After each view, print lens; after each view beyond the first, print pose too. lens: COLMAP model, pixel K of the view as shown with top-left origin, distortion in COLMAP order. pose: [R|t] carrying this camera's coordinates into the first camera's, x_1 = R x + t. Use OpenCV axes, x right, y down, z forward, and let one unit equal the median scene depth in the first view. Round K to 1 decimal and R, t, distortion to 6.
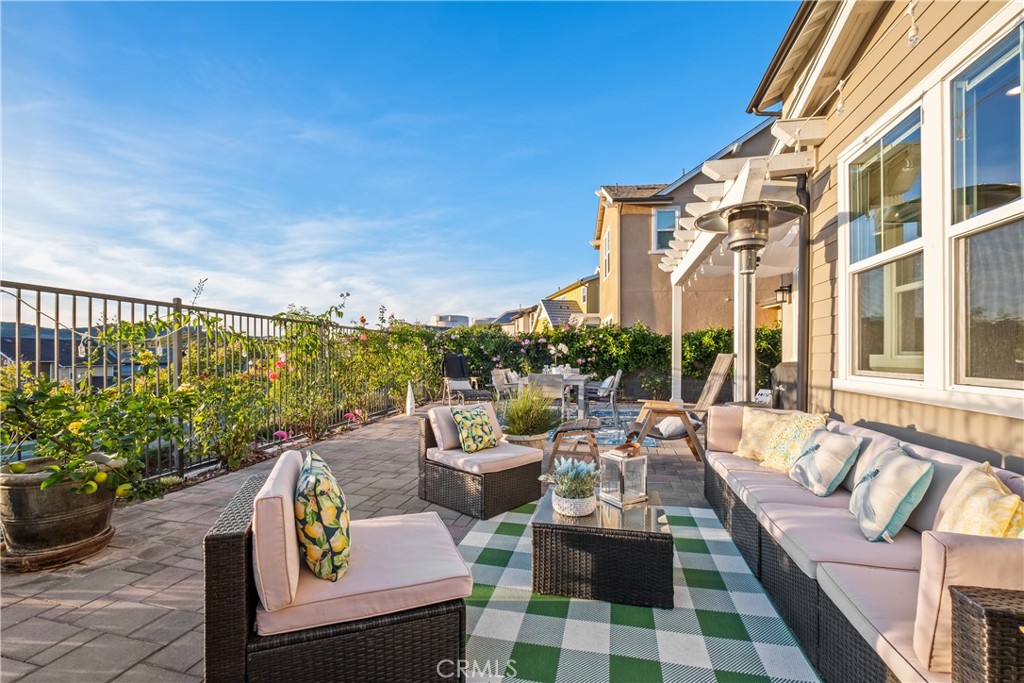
lens RADIAL K [[447.5, 0, 514.2], [0, 447.5, 357.2], [0, 0, 1]] dist [-0.007669, -0.000178]
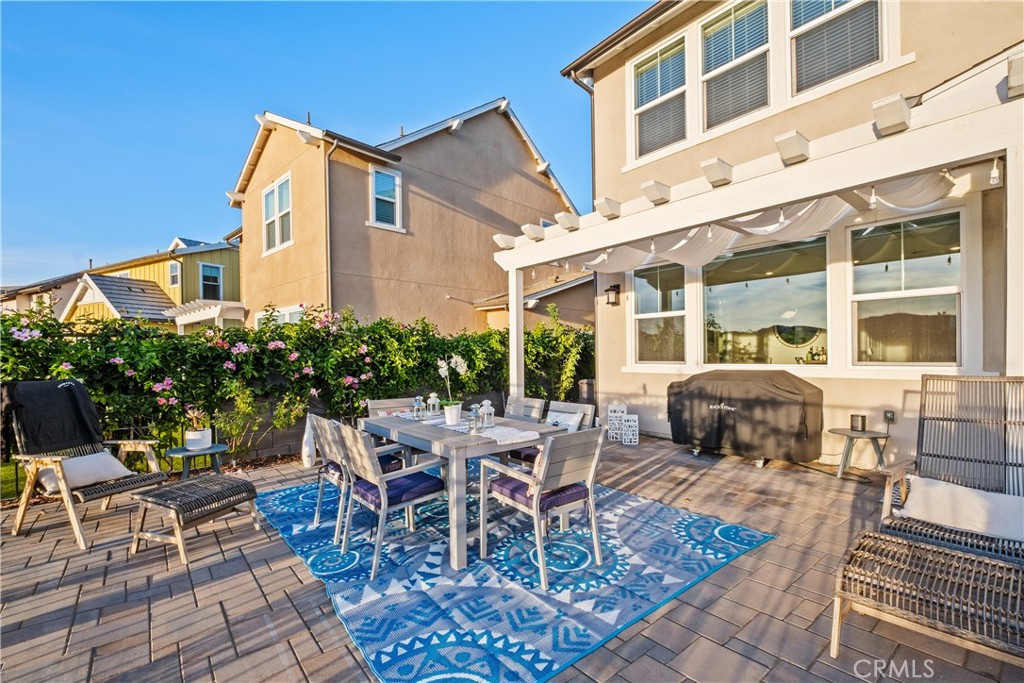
lens RADIAL K [[447.5, 0, 508.9], [0, 447.5, 361.6], [0, 0, 1]] dist [-0.007669, -0.000178]
pose [[0.615136, -0.026042, 0.787990, -0.231535], [0.019074, 0.999653, 0.018147, -0.028443], [-0.788190, 0.003867, 0.615420, 0.615688]]
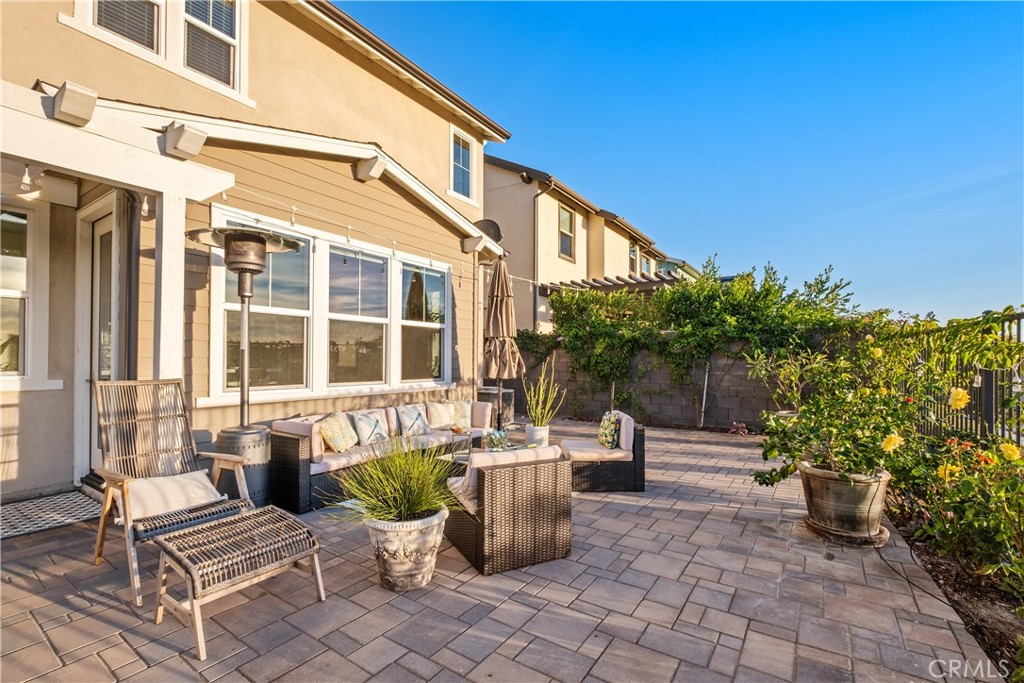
lens RADIAL K [[447.5, 0, 504.5], [0, 447.5, 357.7], [0, 0, 1]] dist [-0.007669, -0.000178]
pose [[-0.925266, -0.004391, 0.379294, -0.179457], [-0.004669, 0.999989, 0.000187, -0.025069], [-0.379291, -0.001598, -0.925276, 0.787181]]
